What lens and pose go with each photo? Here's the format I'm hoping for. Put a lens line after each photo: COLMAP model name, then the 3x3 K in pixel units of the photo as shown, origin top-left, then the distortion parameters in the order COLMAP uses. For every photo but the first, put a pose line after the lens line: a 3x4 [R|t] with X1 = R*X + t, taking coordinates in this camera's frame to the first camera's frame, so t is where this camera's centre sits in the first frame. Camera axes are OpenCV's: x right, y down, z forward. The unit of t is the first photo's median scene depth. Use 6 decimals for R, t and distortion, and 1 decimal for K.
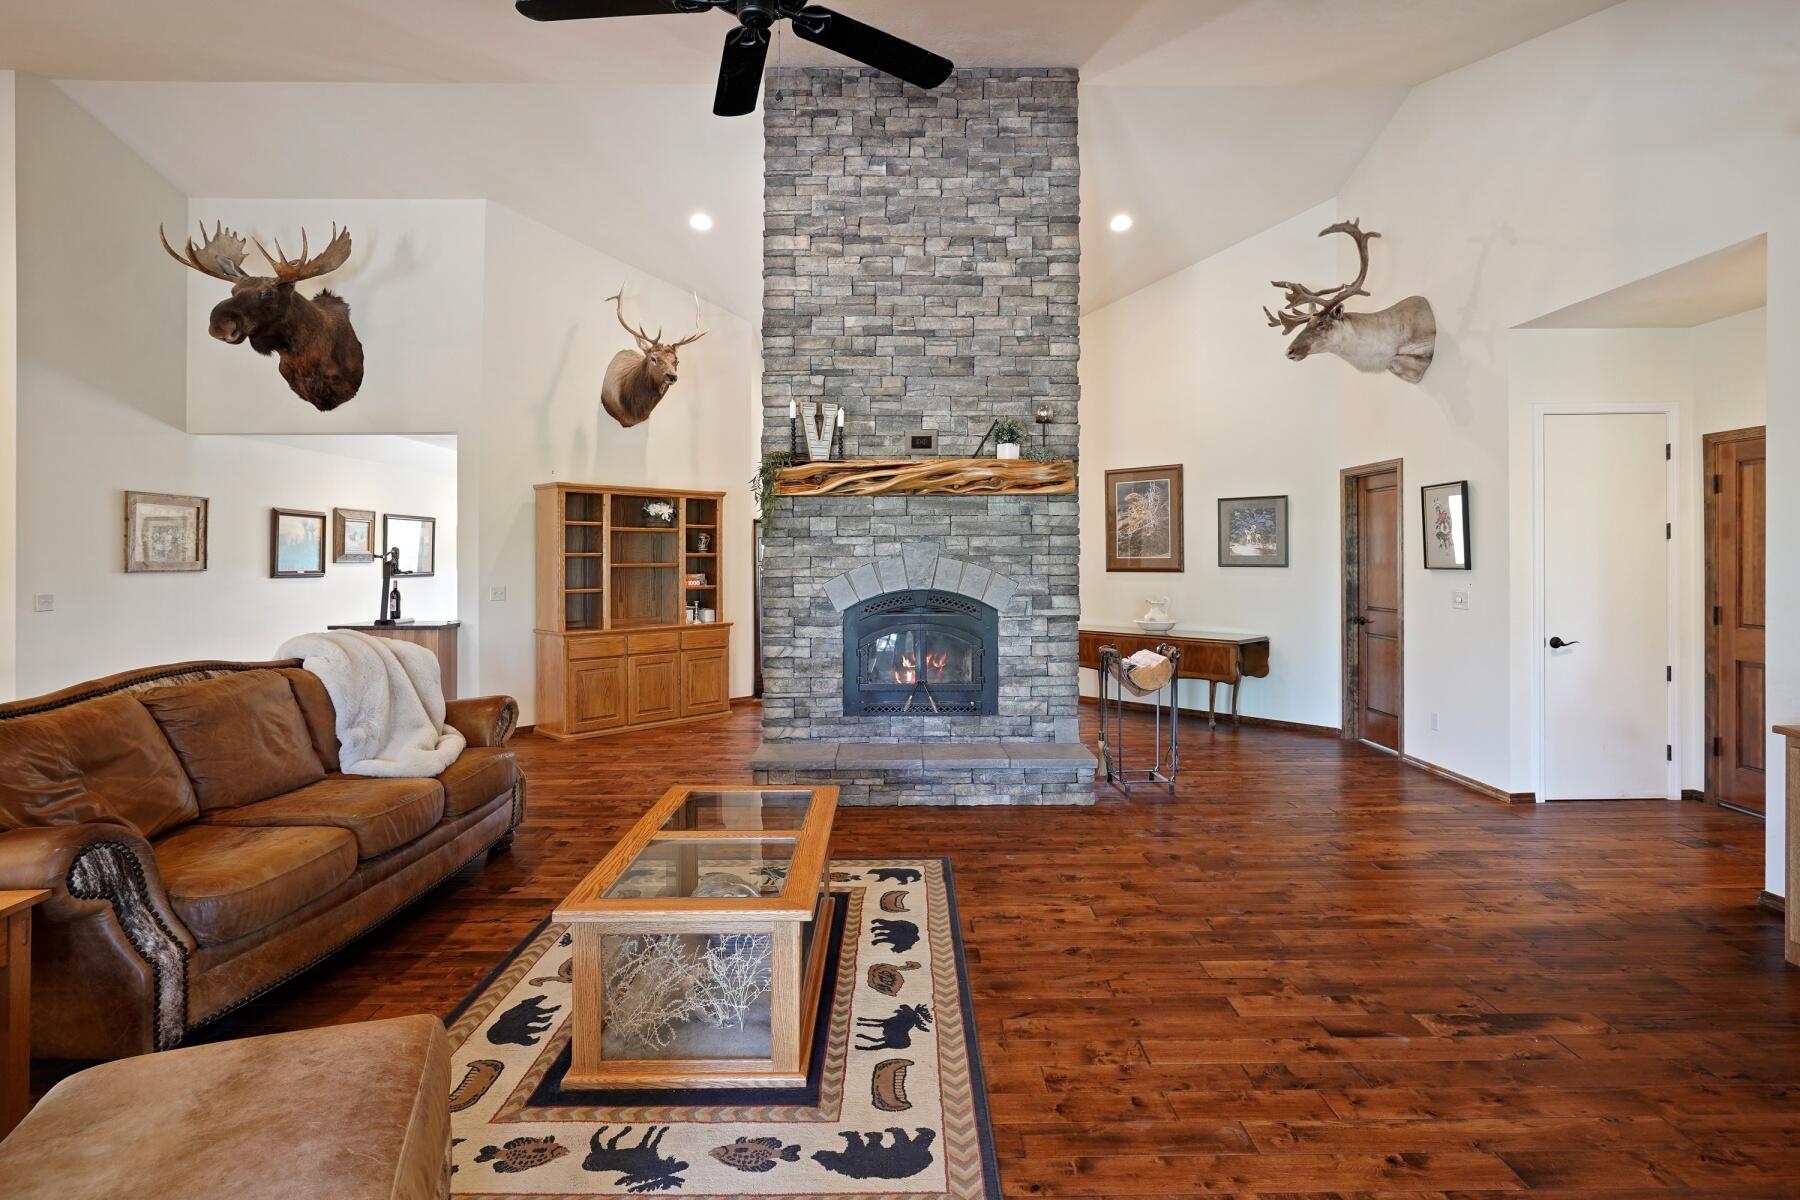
lens RADIAL K [[878.4, 0, 901.2], [0, 878.4, 555.8], [0, 0, 1]] dist [-0.013148, 0.009183]
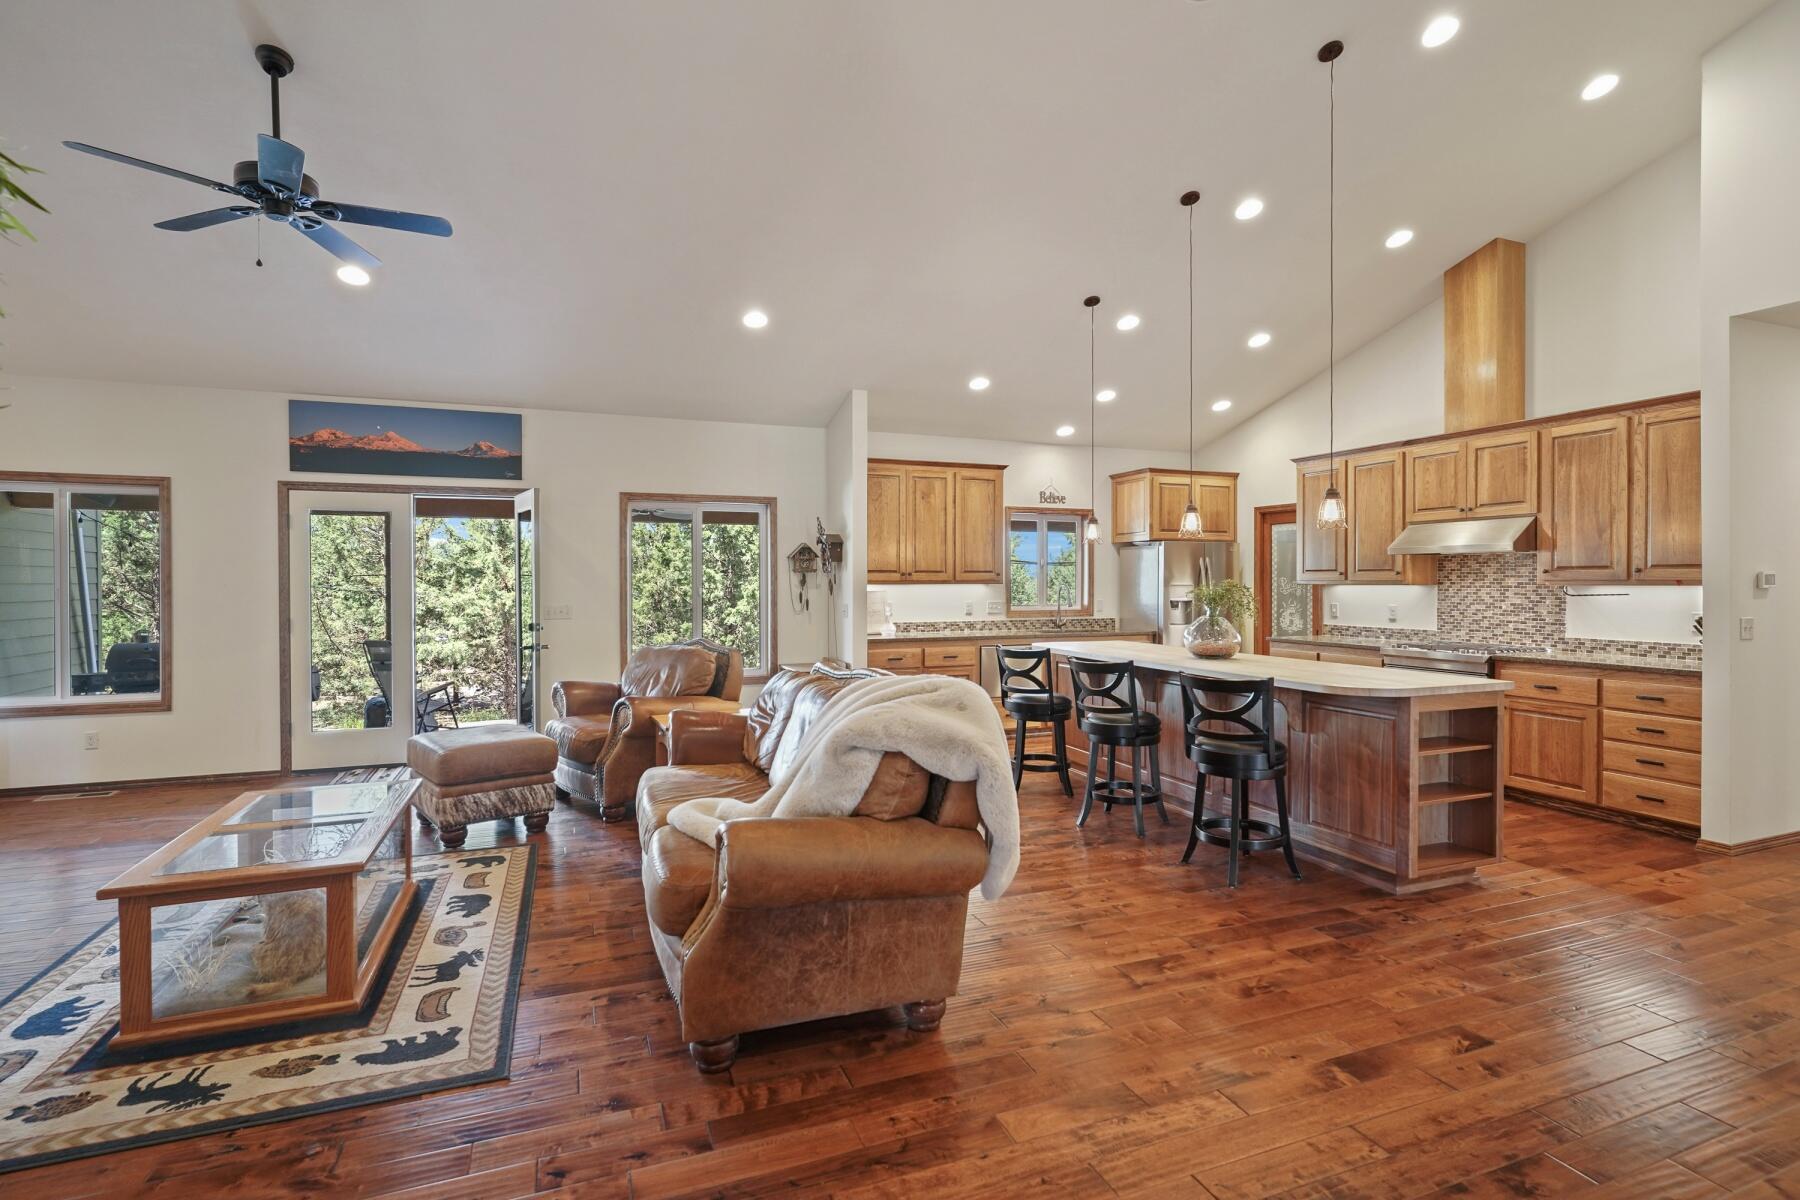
lens RADIAL K [[857.1, 0, 902.7], [0, 857.1, 588.6], [0, 0, 1]] dist [-0.025433, 0.007730]
pose [[-0.925418, 0.004709, -0.378918, -0.275063], [0.003302, 0.999985, 0.004363, 0.012208], [0.378933, 0.002787, -0.925420, 1.237404]]
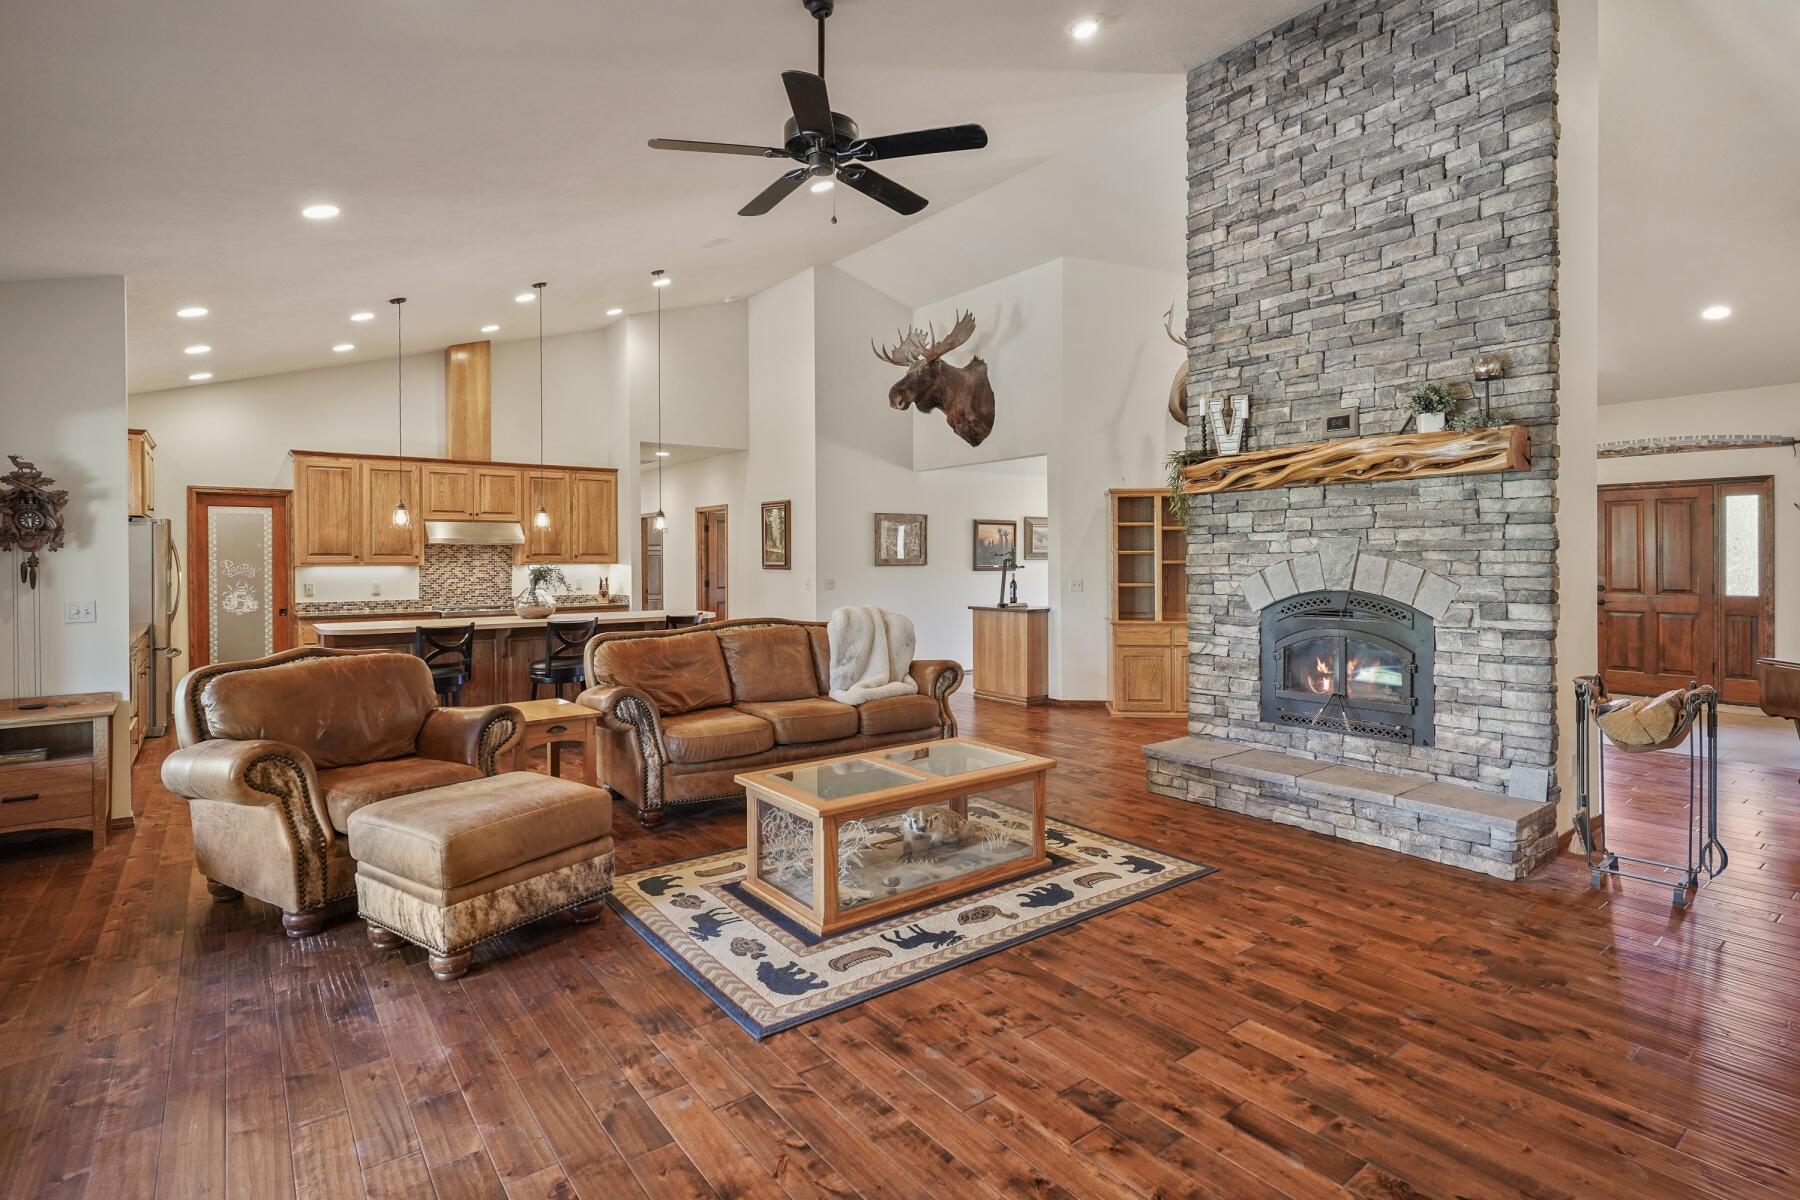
lens RADIAL K [[878.7, 0, 881.7], [0, 878.7, 557.1], [0, 0, 1]] dist [-0.009724, 0.005467]
pose [[0.595608, -0.001558, -0.803274, 0.456953], [0.006822, 0.999972, 0.003119, -0.000970], [0.803246, -0.007337, 0.595602, 0.106128]]
